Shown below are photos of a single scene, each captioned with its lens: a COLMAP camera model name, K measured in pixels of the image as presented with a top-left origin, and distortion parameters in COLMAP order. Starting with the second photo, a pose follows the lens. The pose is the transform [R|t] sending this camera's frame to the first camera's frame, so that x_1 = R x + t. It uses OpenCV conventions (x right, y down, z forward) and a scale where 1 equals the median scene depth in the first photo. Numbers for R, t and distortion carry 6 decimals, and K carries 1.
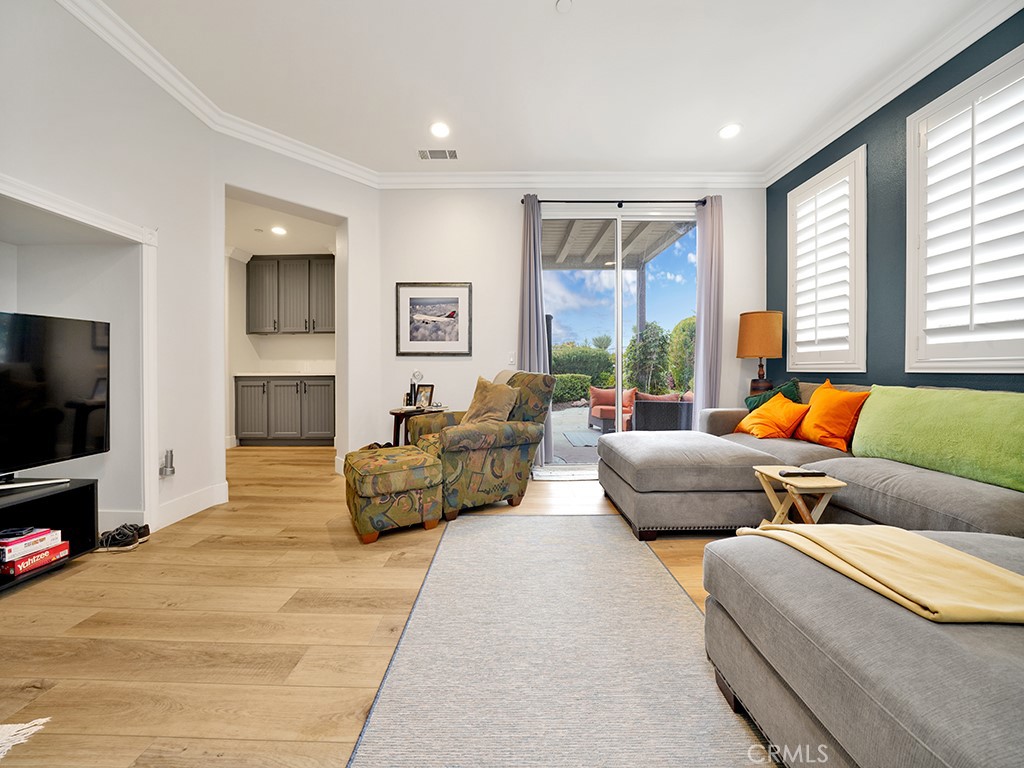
lens RADIAL K [[373.4, 0, 510.5], [0, 373.4, 376.4], [0, 0, 1]] dist [-0.021606, 0.000230]
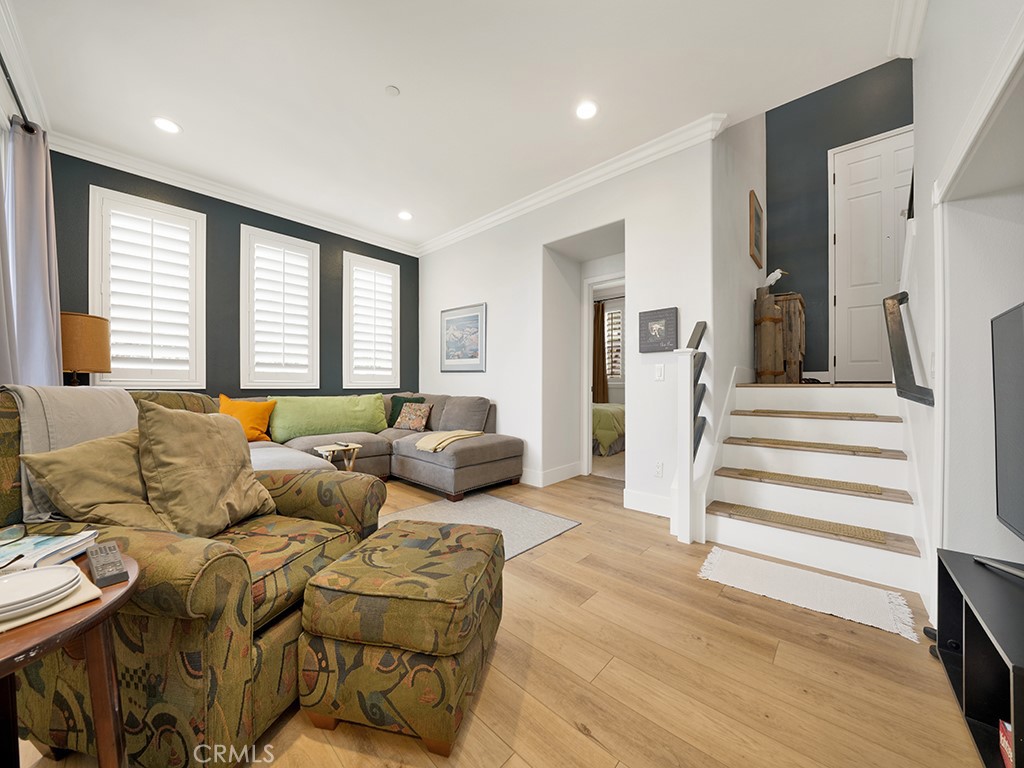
lens RADIAL K [[361.3, 0, 512.0], [0, 361.3, 384.0], [0, 0, 1]] dist [0.000209, 0.000059]
pose [[-0.736465, -0.004476, 0.676461, -0.945262], [0.002891, 0.999948, 0.009764, -0.049332], [-0.676470, 0.009146, -0.736413, 1.582261]]
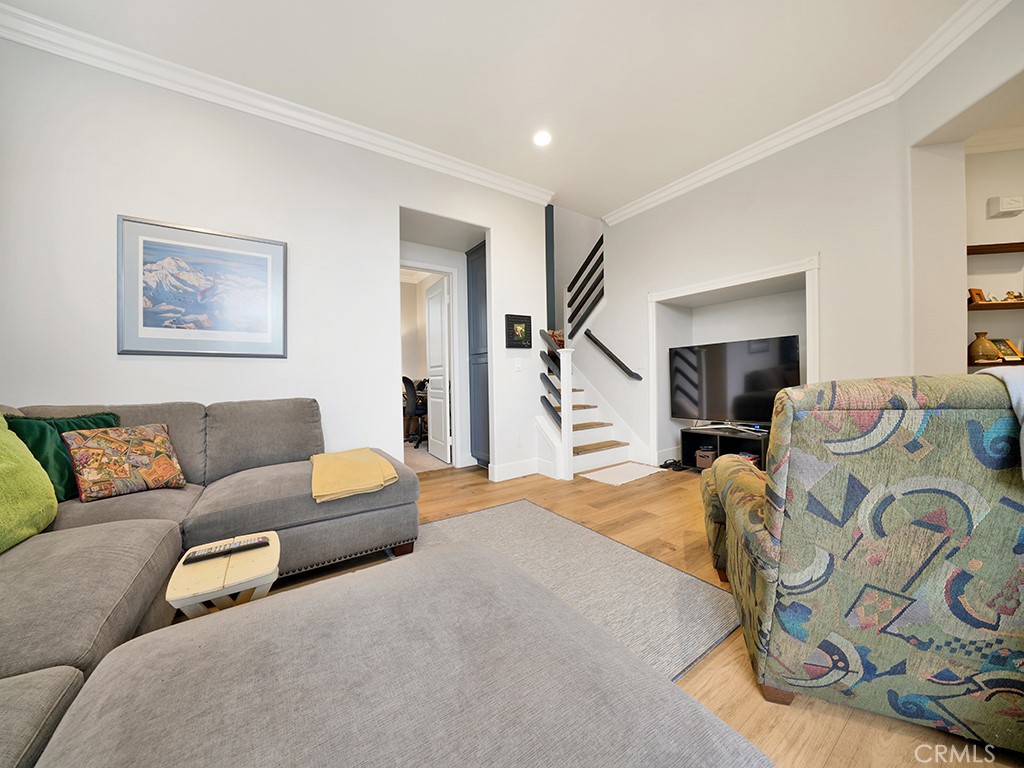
lens RADIAL K [[360.9, 0, 513.2], [0, 360.9, 379.8], [0, 0, 1]] dist [-0.019937, 0.000288]
pose [[-0.834496, 0.018127, -0.550715, 0.670374], [0.008556, 0.999765, 0.019943, -0.038961], [0.550947, 0.011931, -0.834455, 1.633048]]
